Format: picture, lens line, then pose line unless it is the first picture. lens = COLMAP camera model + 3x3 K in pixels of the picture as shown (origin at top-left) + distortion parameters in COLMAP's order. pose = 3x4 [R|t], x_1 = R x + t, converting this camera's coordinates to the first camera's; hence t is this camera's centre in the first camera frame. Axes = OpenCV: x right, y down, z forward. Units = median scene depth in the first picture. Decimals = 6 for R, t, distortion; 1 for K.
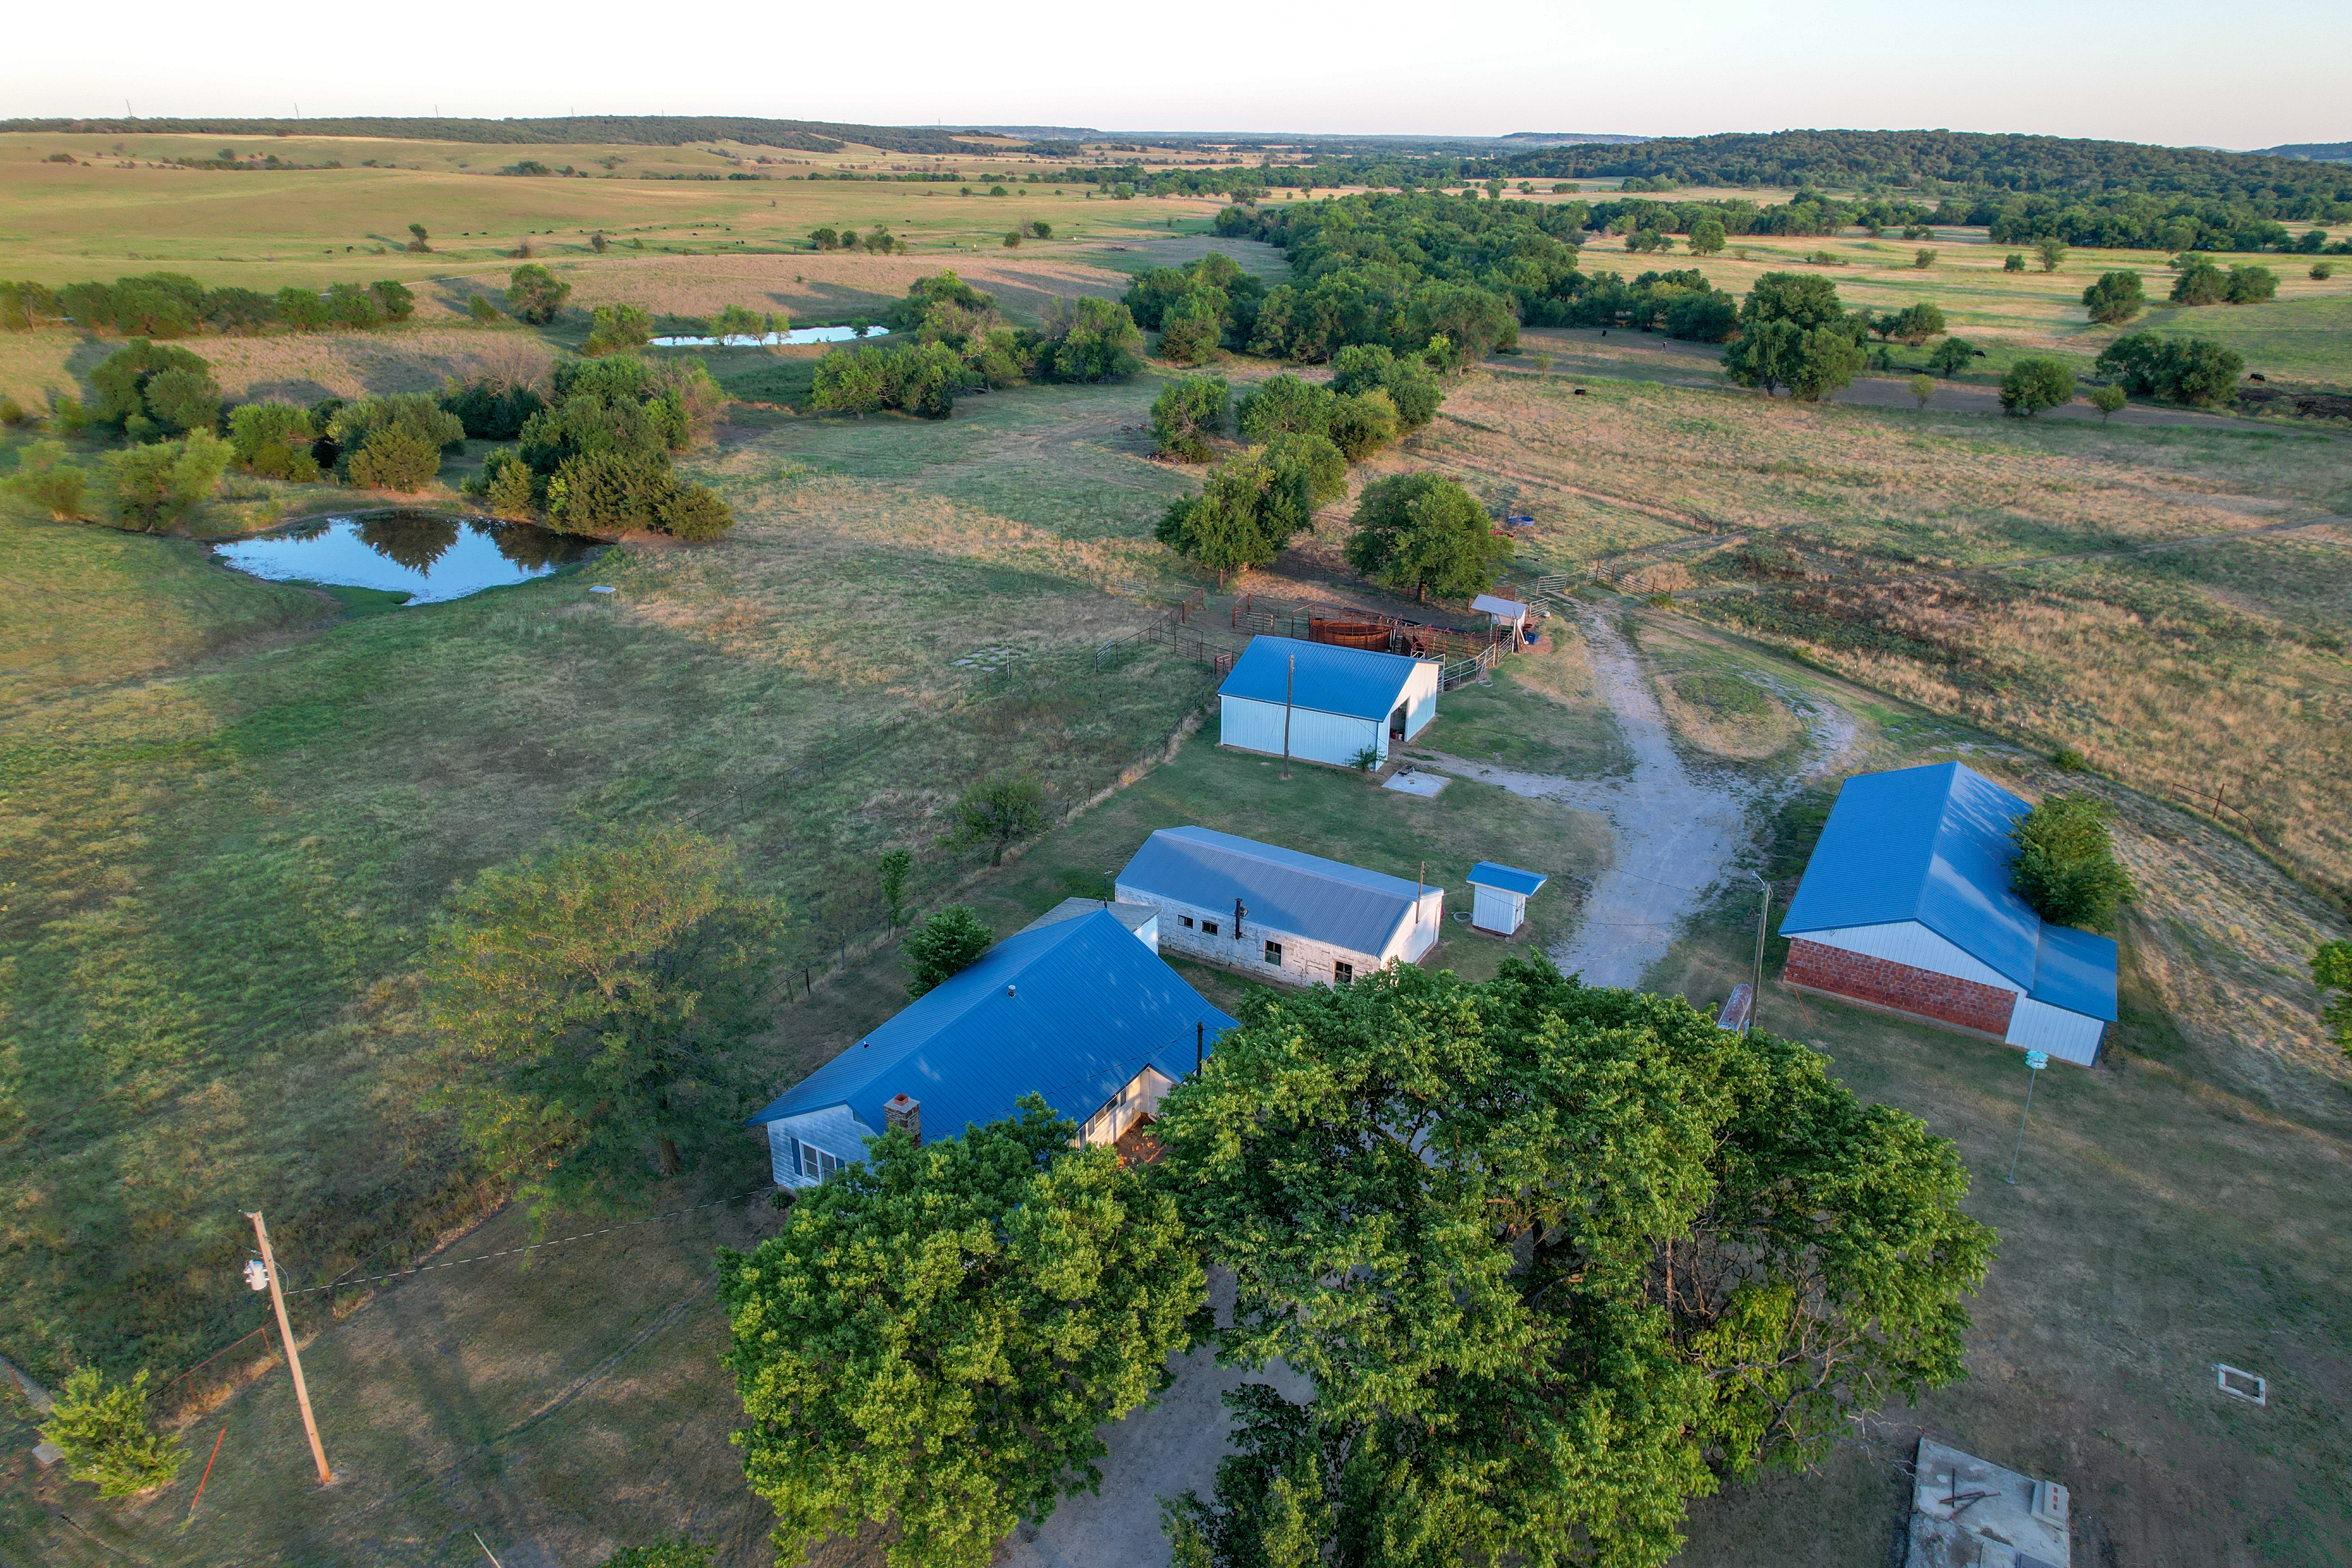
lens RADIAL K [[1505.1, 0, 1176.0], [0, 1505.1, 784.0], [0, 0, 1]] dist [-0.082059, 0.072932]
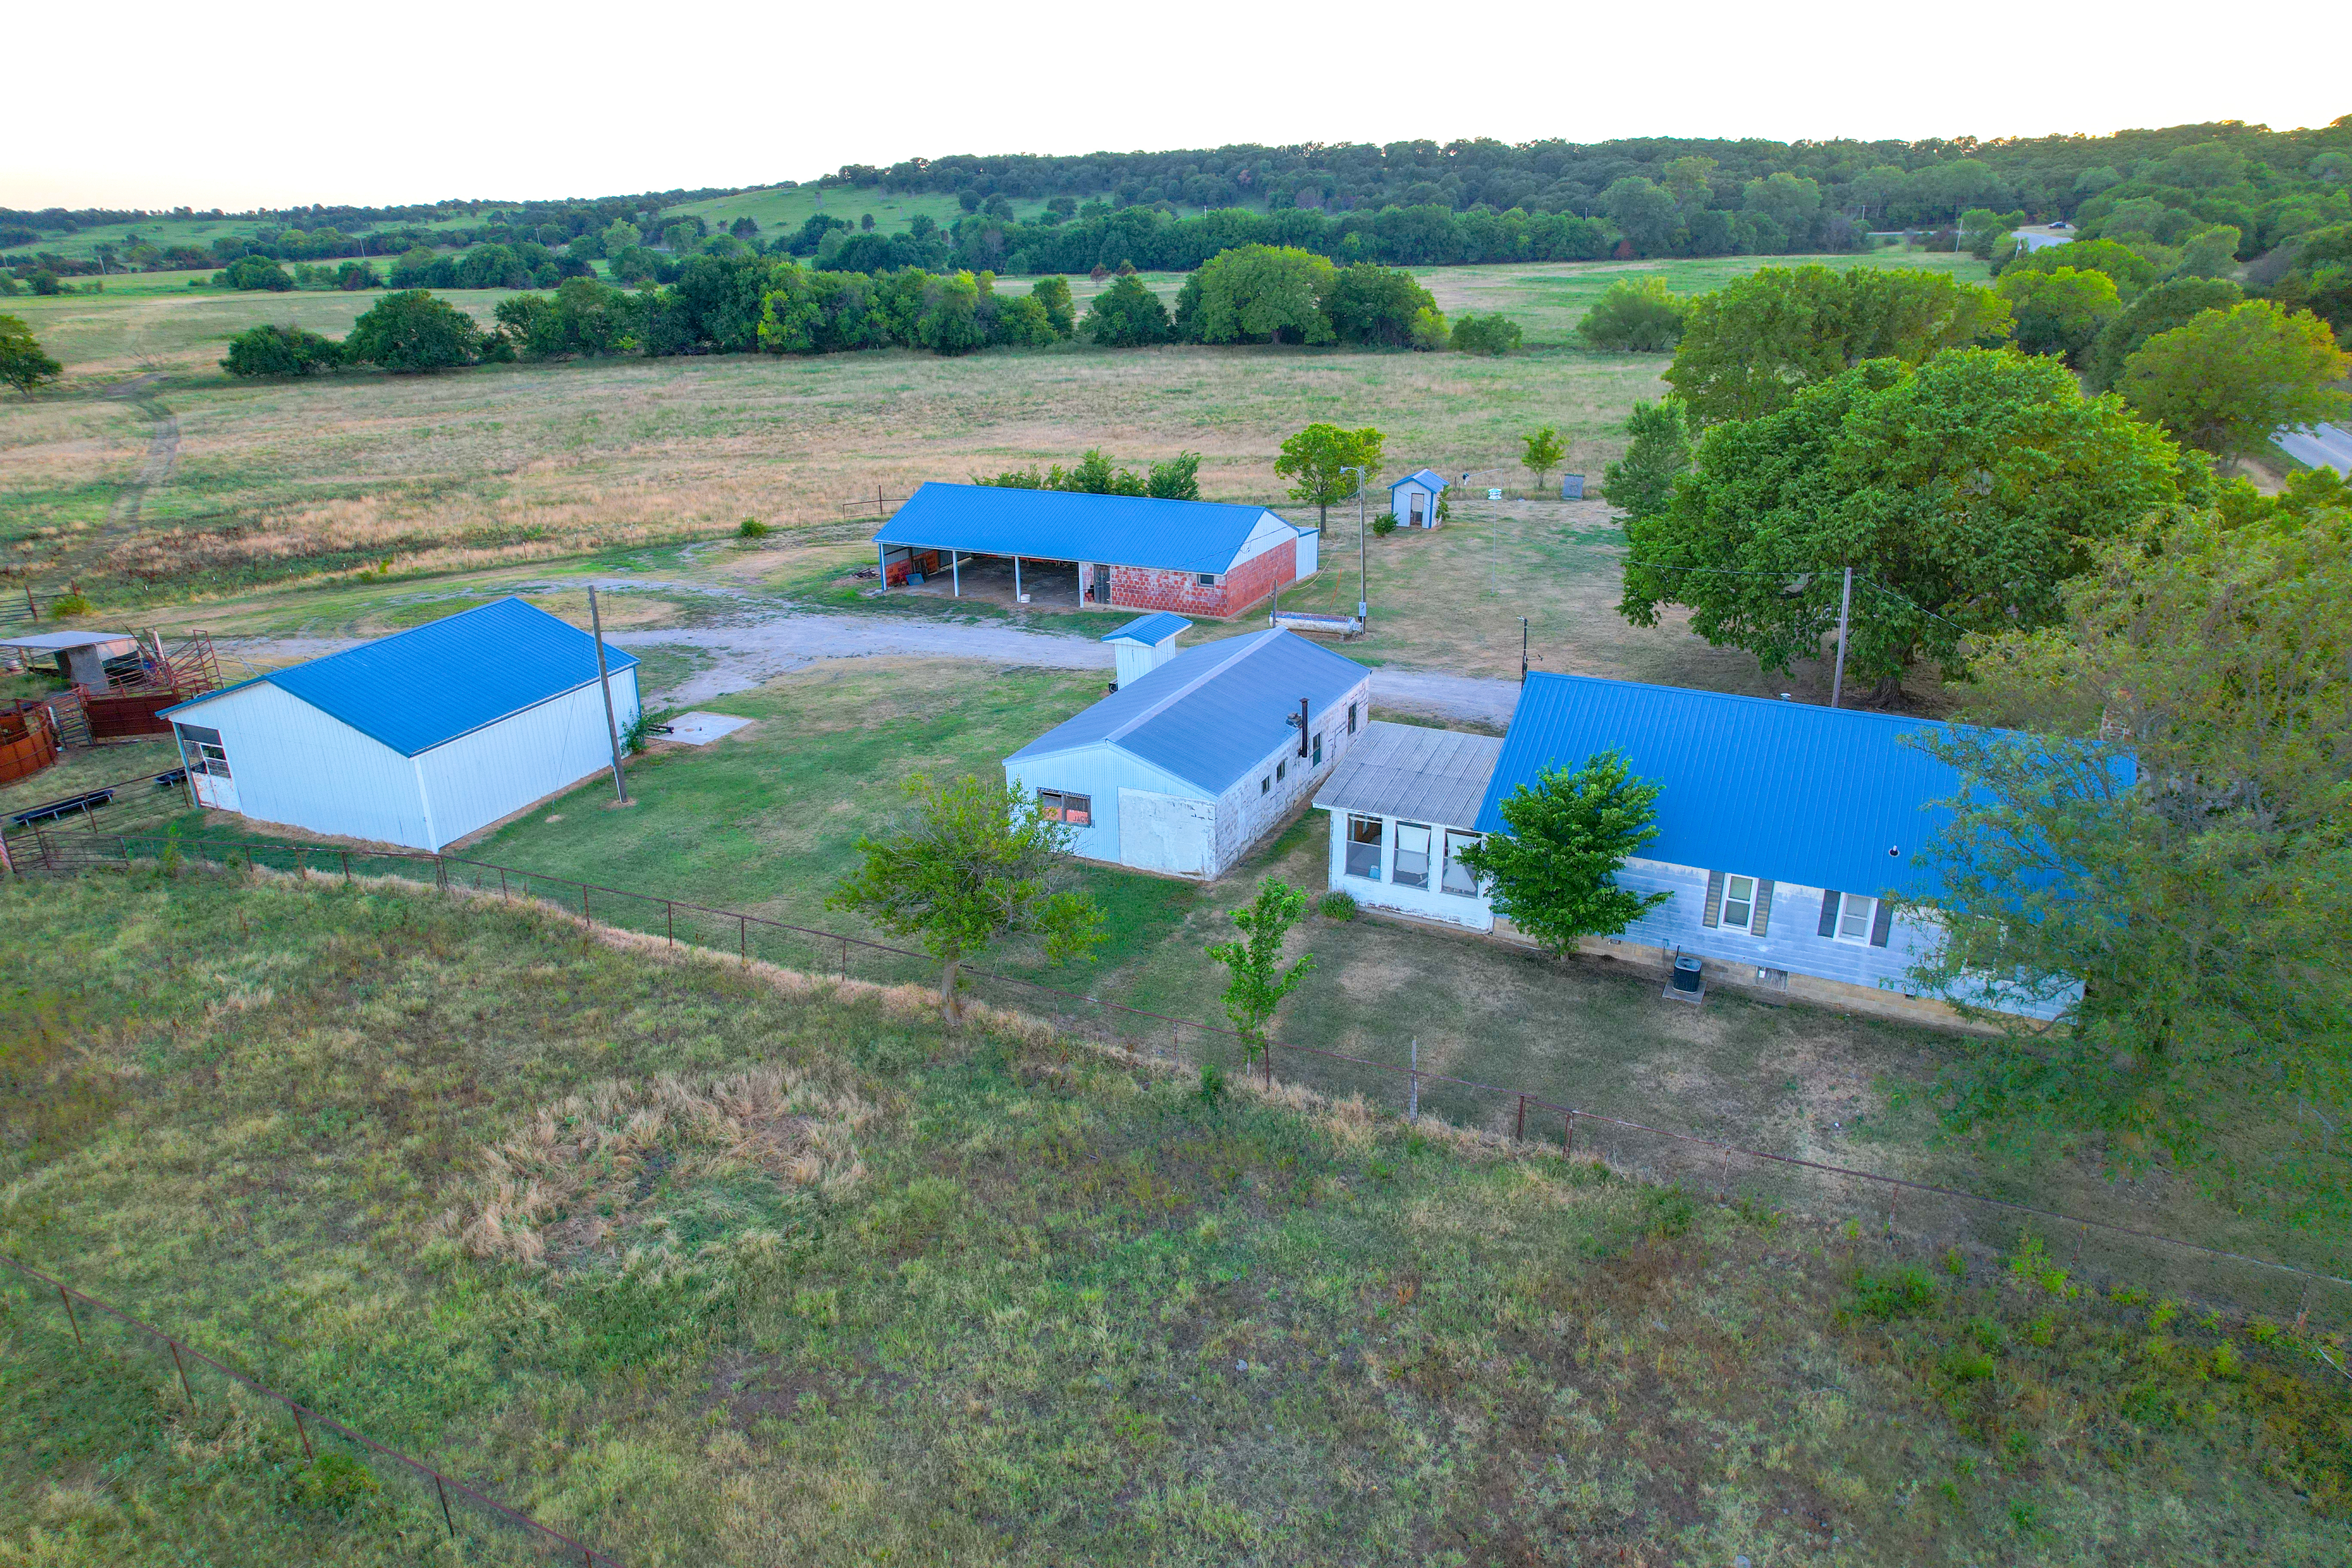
lens RADIAL K [[1505.1, 0, 1176.0], [0, 1505.1, 784.0], [0, 0, 1]] dist [-0.082059, 0.072932]
pose [[-0.085785, -0.361659, 0.928356, -0.138169], [0.407736, 0.837445, 0.363920, -0.038756], [-0.909061, 0.409743, 0.075621, 0.220037]]
